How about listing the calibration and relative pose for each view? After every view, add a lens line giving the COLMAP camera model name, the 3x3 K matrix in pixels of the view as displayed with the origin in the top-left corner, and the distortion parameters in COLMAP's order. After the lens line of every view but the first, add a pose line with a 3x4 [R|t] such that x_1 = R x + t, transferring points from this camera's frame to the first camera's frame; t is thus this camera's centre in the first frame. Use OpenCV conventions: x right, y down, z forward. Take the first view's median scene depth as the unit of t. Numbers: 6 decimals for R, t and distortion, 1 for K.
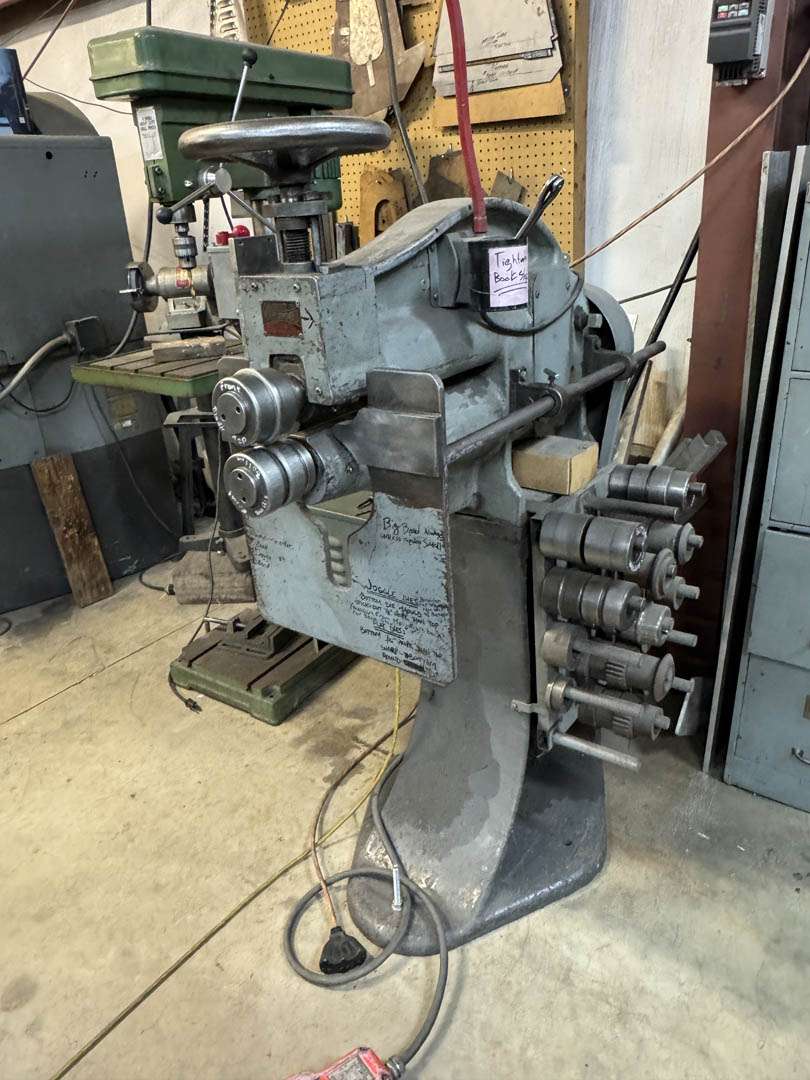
lens RADIAL K [[789.6, 0, 399.2], [0, 789.6, 543.0], [0, 0, 1]] dist [-0.028972, 0.003706]
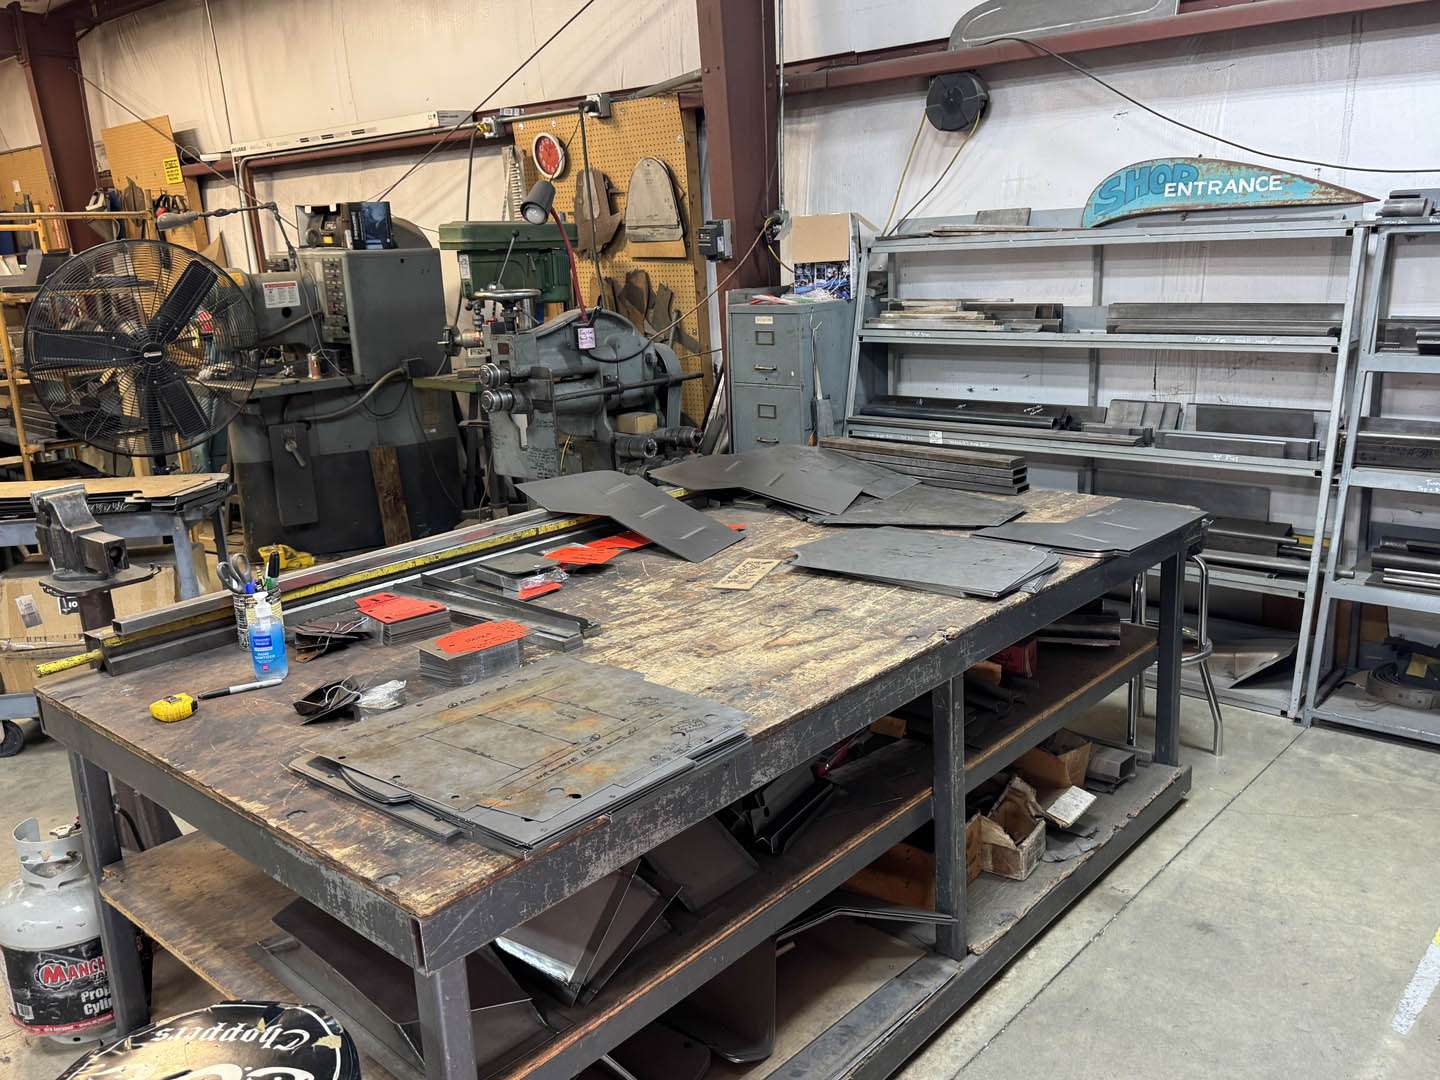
lens RADIAL K [[1177.7, 0, 724.1], [0, 1177.7, 536.5], [0, 0, 1]] dist [0.011885, 0.000522]
pose [[0.997574, 0.040470, -0.056651, 0.484220], [-0.049345, 0.985016, -0.165255, 0.559287], [0.049114, 0.167649, 0.984623, -1.629059]]
